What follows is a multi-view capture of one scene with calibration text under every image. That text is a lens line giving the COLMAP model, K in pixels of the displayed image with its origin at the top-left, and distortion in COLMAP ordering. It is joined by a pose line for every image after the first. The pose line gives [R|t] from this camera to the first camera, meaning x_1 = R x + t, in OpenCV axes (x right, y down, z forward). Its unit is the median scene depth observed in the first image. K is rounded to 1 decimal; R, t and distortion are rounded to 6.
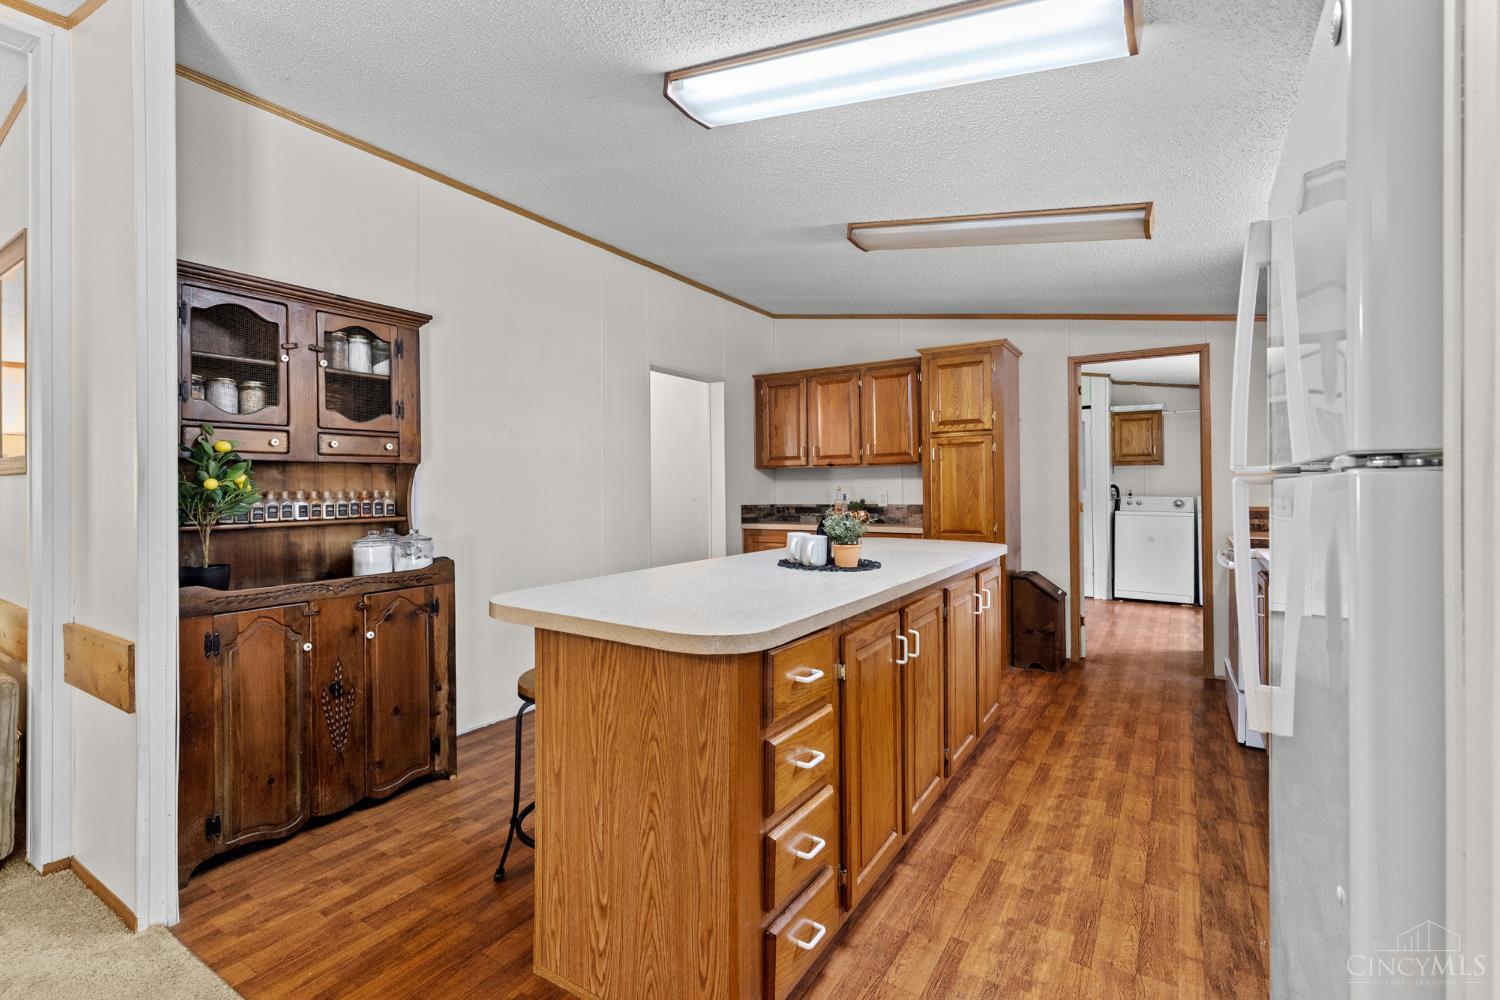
lens RADIAL K [[676.0, 0, 742.5], [0, 676.0, 487.4], [0, 0, 1]] dist [0.000105, 0.000042]
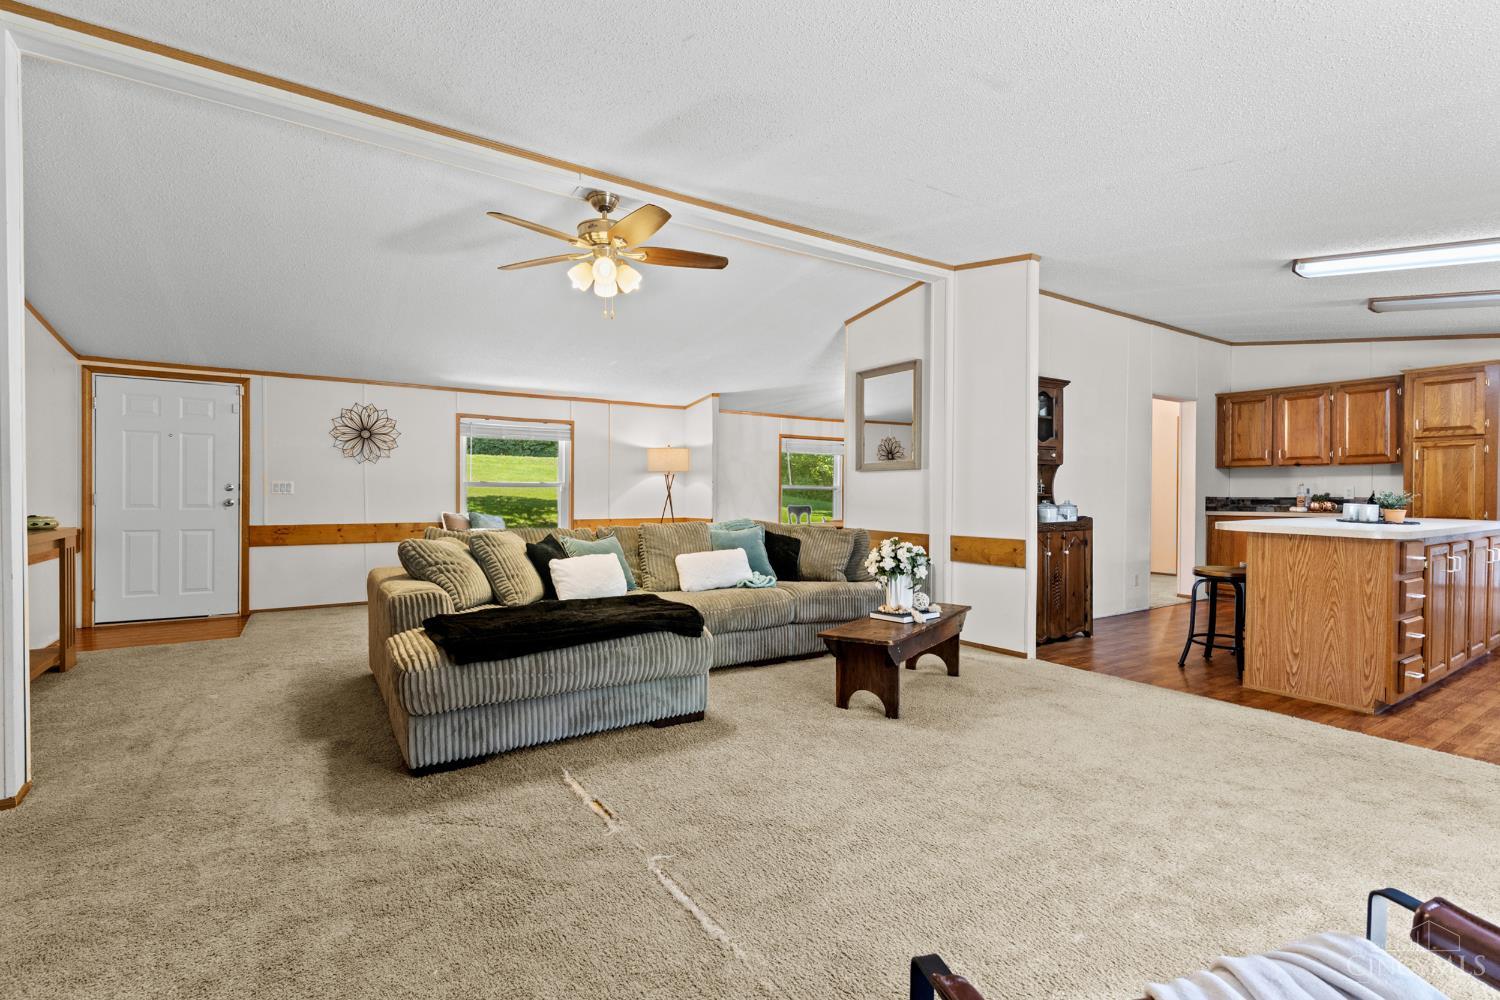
lens RADIAL K [[678.2, 0, 735.1], [0, 678.2, 503.3], [0, 0, 1]] dist [0.001746, -0.000091]
pose [[0.911817, 0.017103, -0.410241, -0.348799], [-0.009878, 0.999757, 0.019724, 0.027011], [0.410478, -0.013932, 0.911764, -0.655069]]
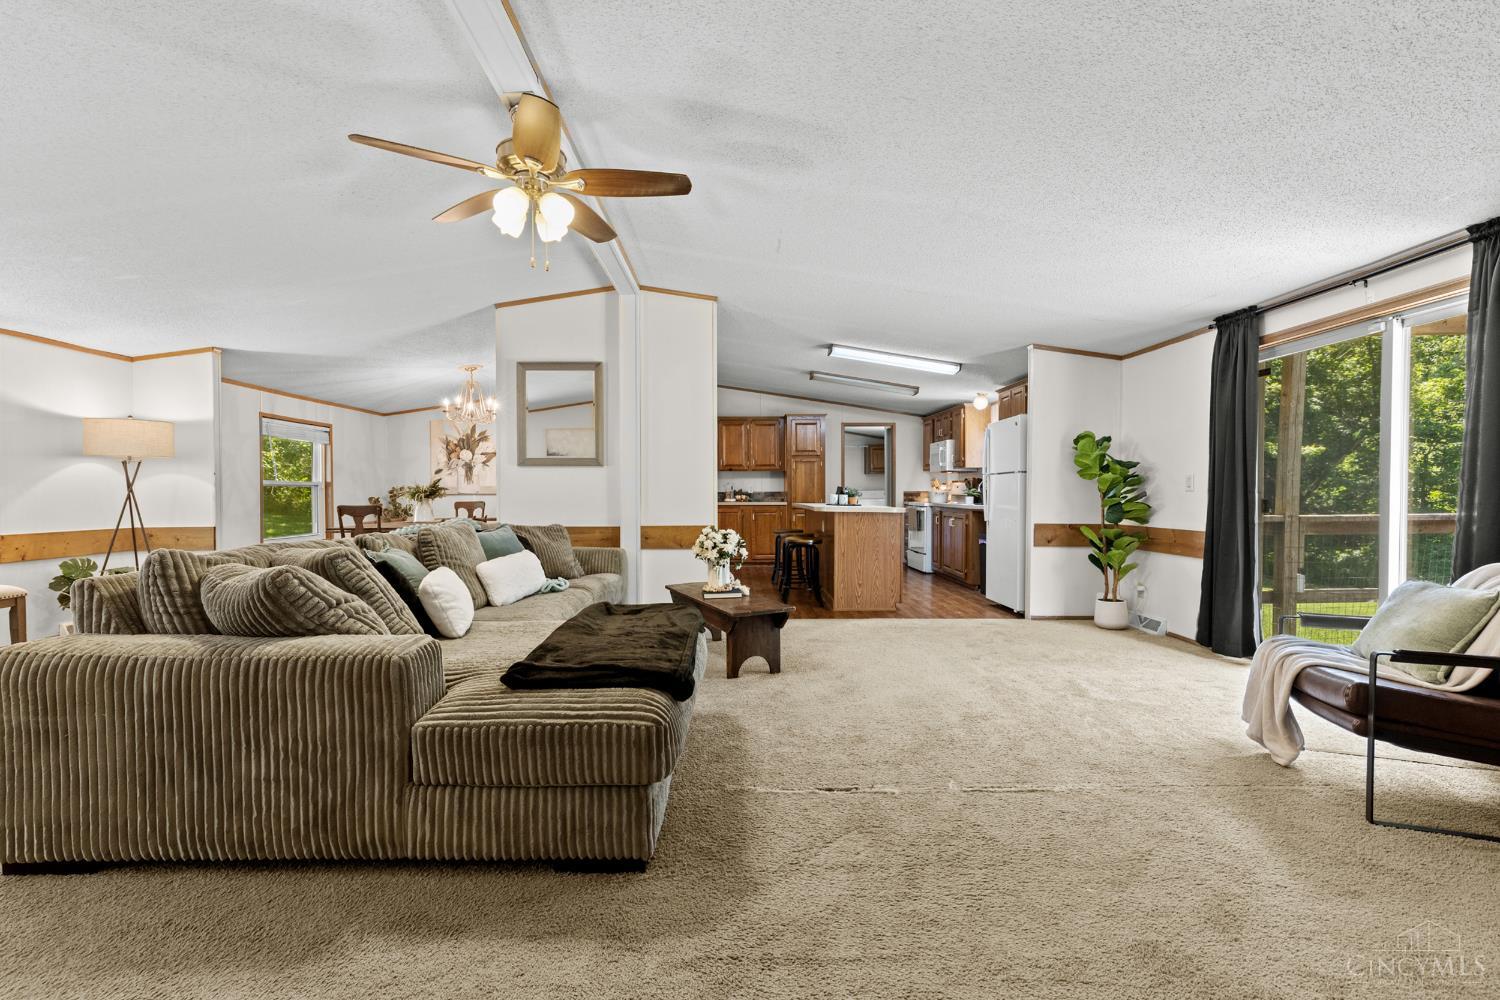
lens RADIAL K [[670.1, 0, 741.6], [0, 670.1, 498.6], [0, 0, 1]] dist [-0.000483, -0.000053]
pose [[0.832945, 0.001262, 0.553355, -0.994288], [-0.005762, 0.999963, 0.006393, 0.038698], [-0.553326, -0.008513, 0.832921, -0.621288]]
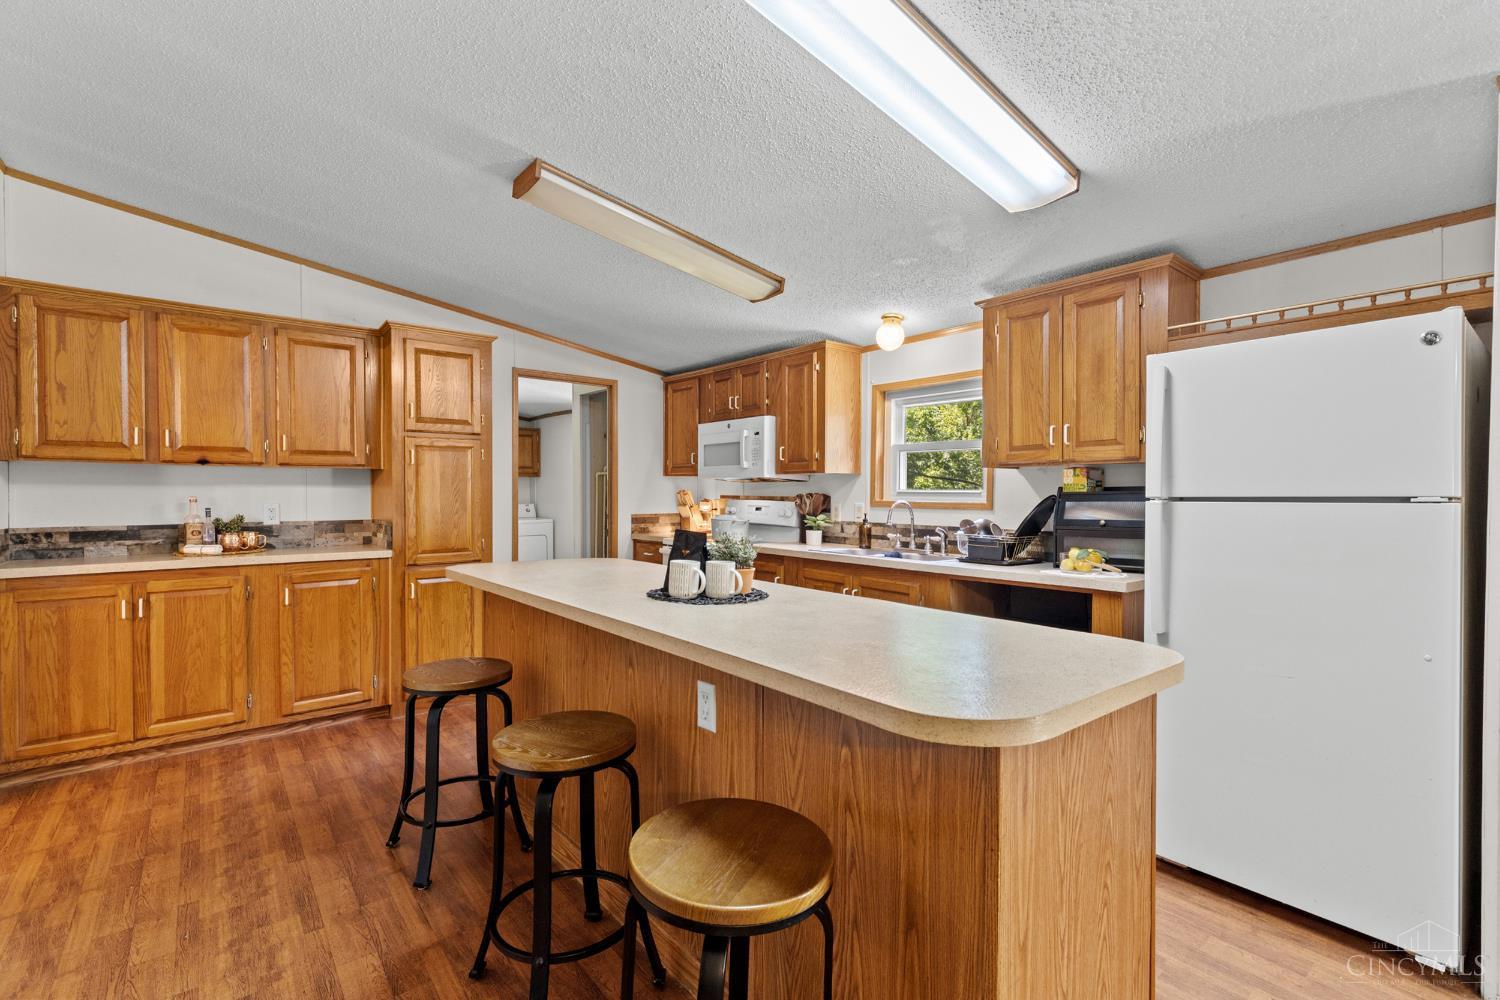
lens RADIAL K [[670.1, 0, 741.6], [0, 670.1, 498.6], [0, 0, 1]] dist [-0.000483, -0.000053]
pose [[0.311736, 0.001199, 0.950168, -0.356974], [-0.007008, 0.999975, 0.001038, -0.003644], [-0.950143, -0.006982, 0.311737, 0.386034]]
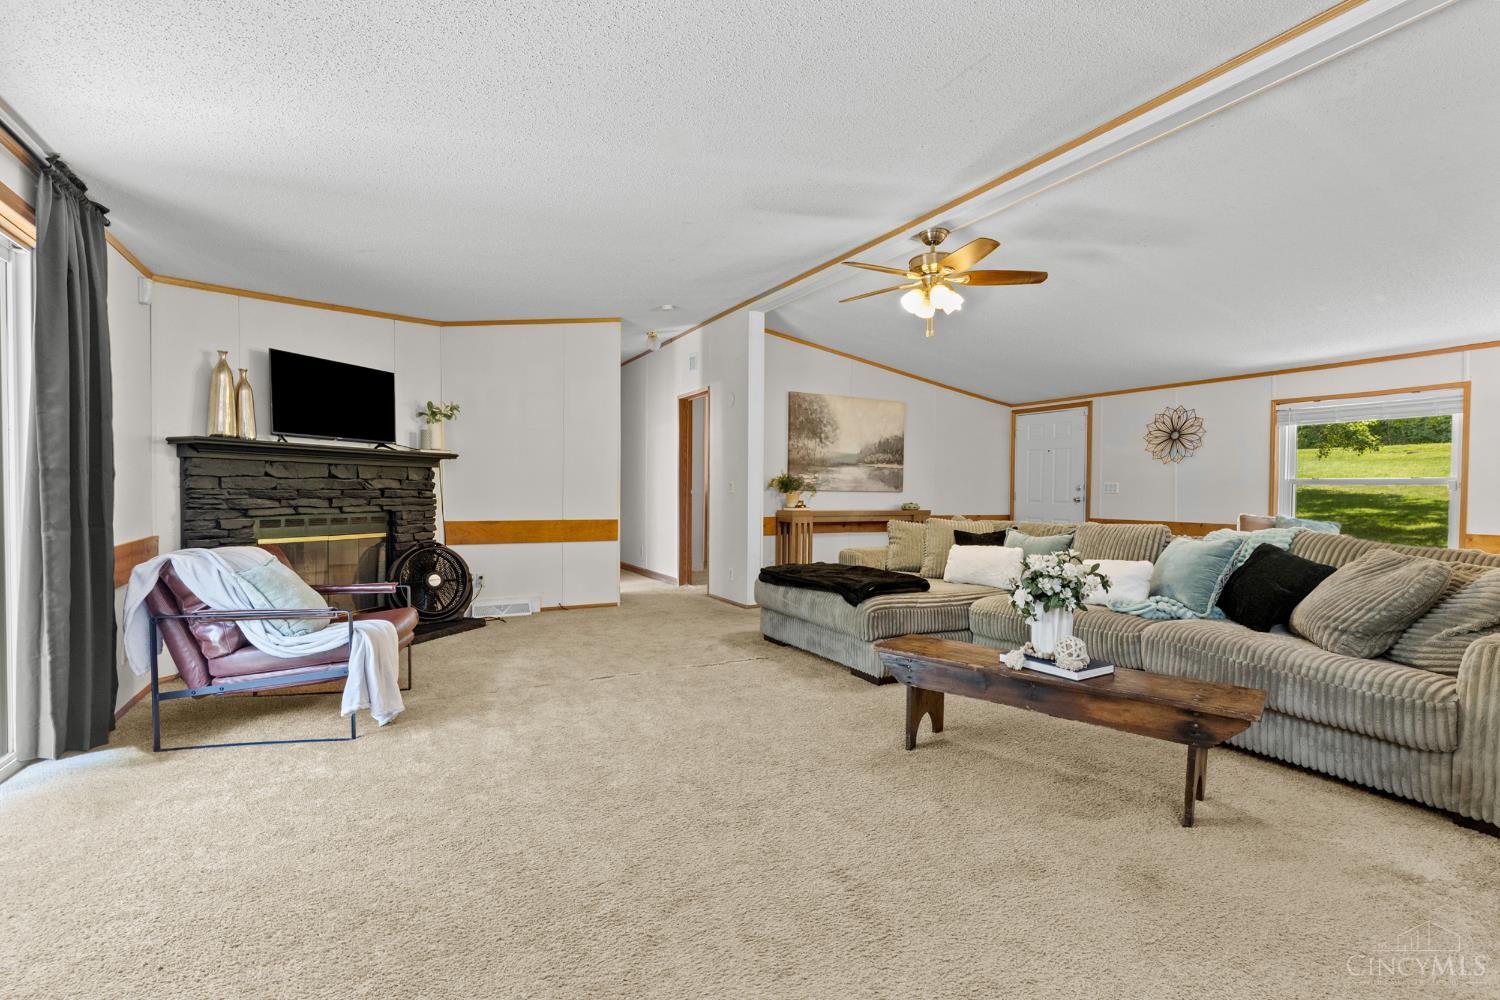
lens RADIAL K [[684.1, 0, 750.0], [0, 684.1, 500.0], [0, 0, 1]] dist [0.001179, 0.000259]
pose [[-0.474195, 0.015313, -0.880287, 0.121337], [-0.001950, 0.999828, 0.018443, 0.032784], [0.880418, 0.010462, -0.474083, 0.232407]]
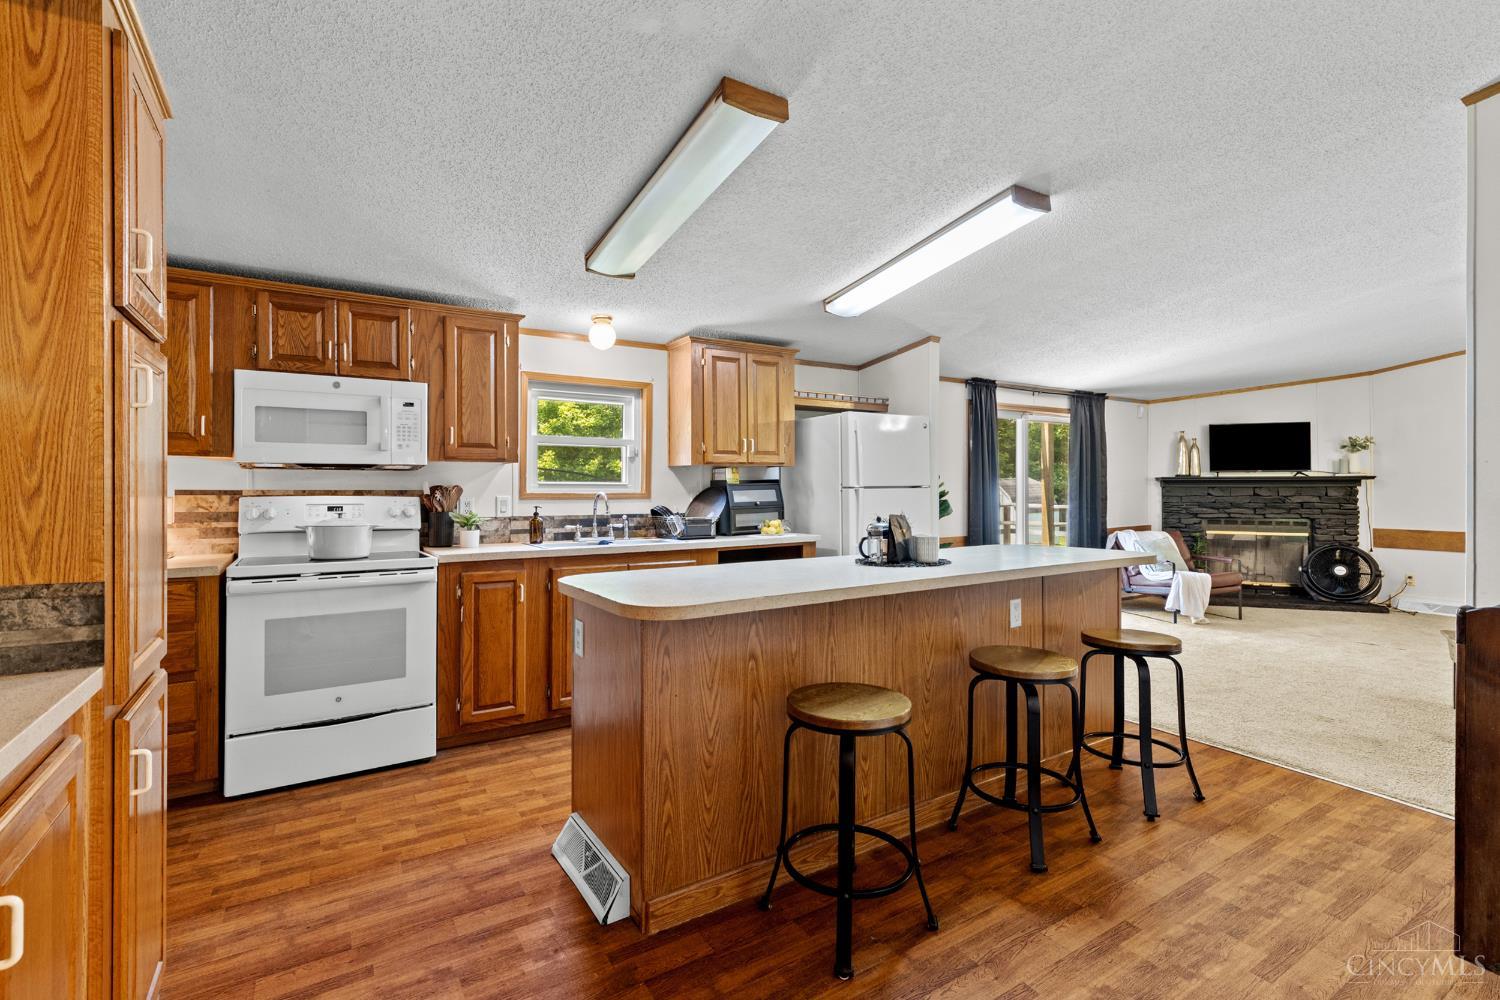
lens RADIAL K [[682.2, 0, 744.4], [0, 682.2, 482.2], [0, 0, 1]] dist [0.002217, 0.000243]
pose [[-0.905308, 0.010543, 0.424625, -0.063950], [0.007191, 0.999929, -0.009495, -0.004800], [-0.424695, -0.005543, -0.905319, 1.167313]]
